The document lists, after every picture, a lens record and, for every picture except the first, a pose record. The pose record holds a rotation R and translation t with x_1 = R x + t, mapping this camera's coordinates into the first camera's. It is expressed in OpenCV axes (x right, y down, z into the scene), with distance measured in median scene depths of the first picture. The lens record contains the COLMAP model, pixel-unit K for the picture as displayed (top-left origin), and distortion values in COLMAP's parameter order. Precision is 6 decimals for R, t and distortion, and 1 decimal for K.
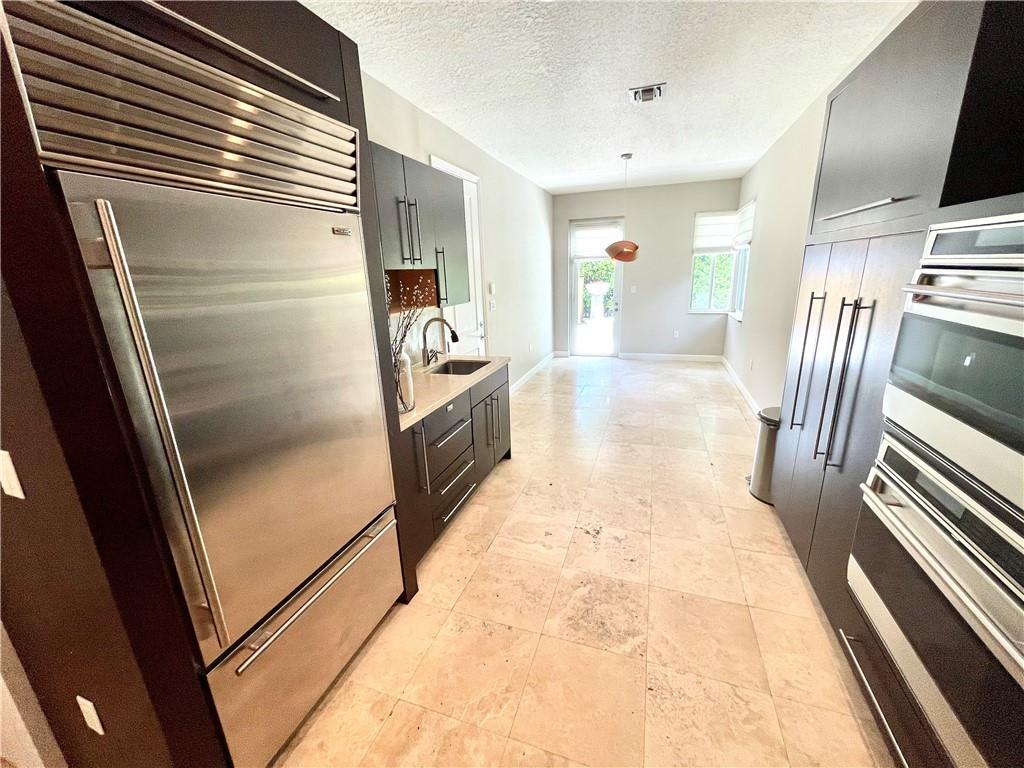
lens RADIAL K [[411.3, 0, 511.4], [0, 411.3, 382.3], [0, 0, 1]] dist [-0.002167, 0.000389]
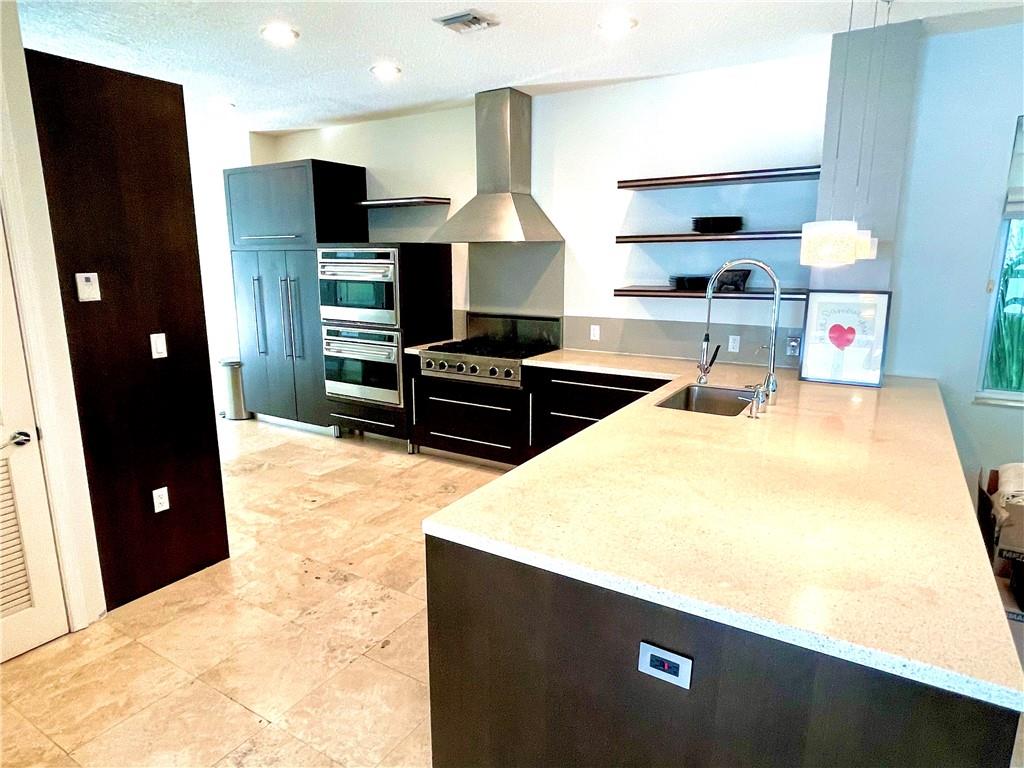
lens RADIAL K [[613.2, 0, 512.1], [0, 613.2, 387.0], [0, 0, 1]] dist [0.017427, -0.000912]
pose [[0.207841, -0.166624, 0.963866, -1.415404], [0.255825, 0.960347, 0.110851, 0.197137], [-0.944116, 0.223541, 0.242226, -0.524238]]
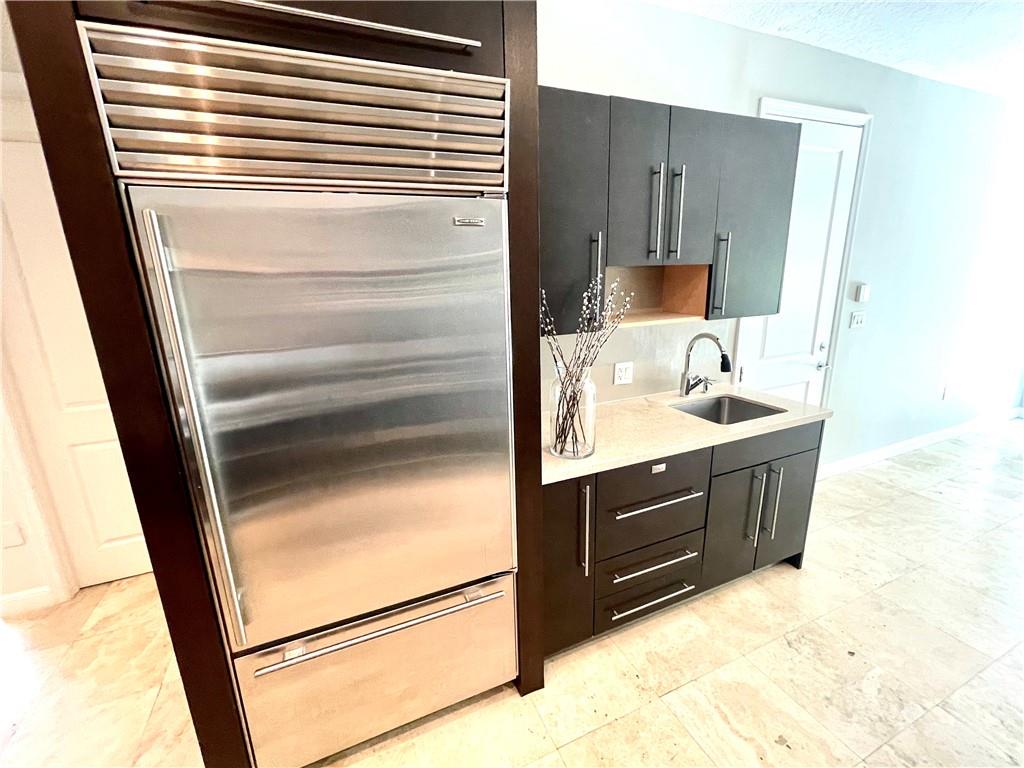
lens RADIAL K [[435.6, 0, 510.3], [0, 435.6, 382.2], [0, 0, 1]] dist [-0.000255, 0.000407]
pose [[0.673572, 0.195353, -0.712838, 0.167460], [-0.191256, 0.977659, 0.087207, -0.090484], [0.713948, 0.077594, 0.695886, 0.291985]]
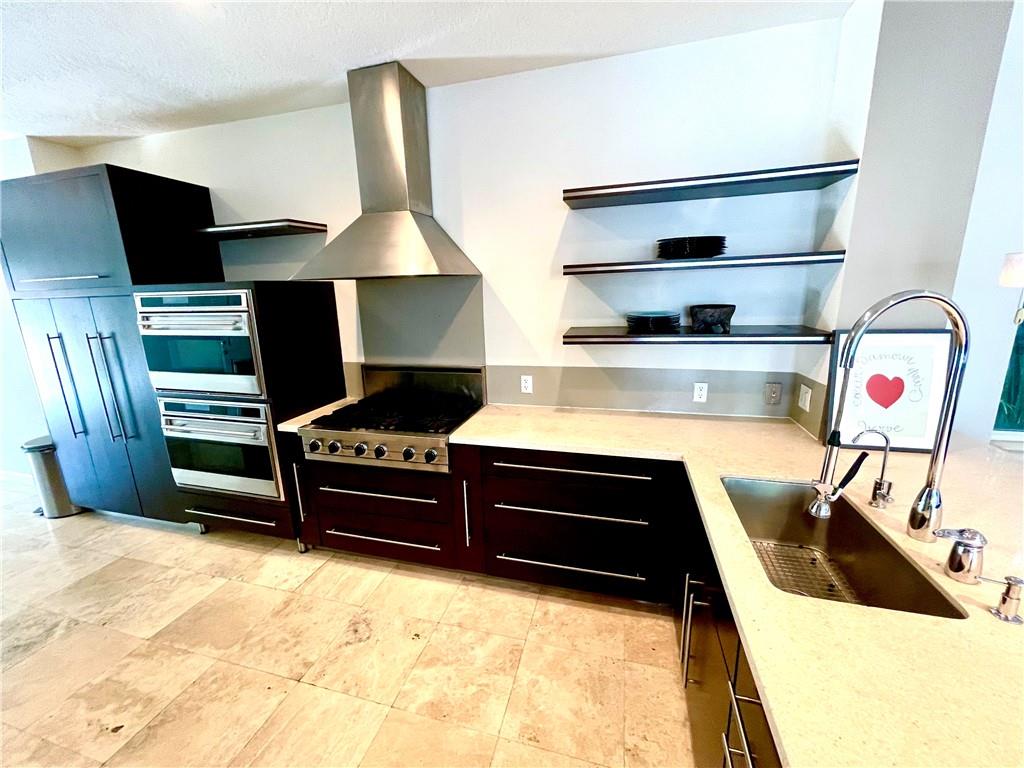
lens RADIAL K [[411.3, 0, 508.7], [0, 411.3, 385.7], [0, 0, 1]] dist [-0.002167, 0.000389]
pose [[-0.067465, -0.190063, 0.979451, -0.569304], [0.297068, 0.933337, 0.201577, 0.091347], [-0.952470, 0.304563, -0.006506, -0.299366]]
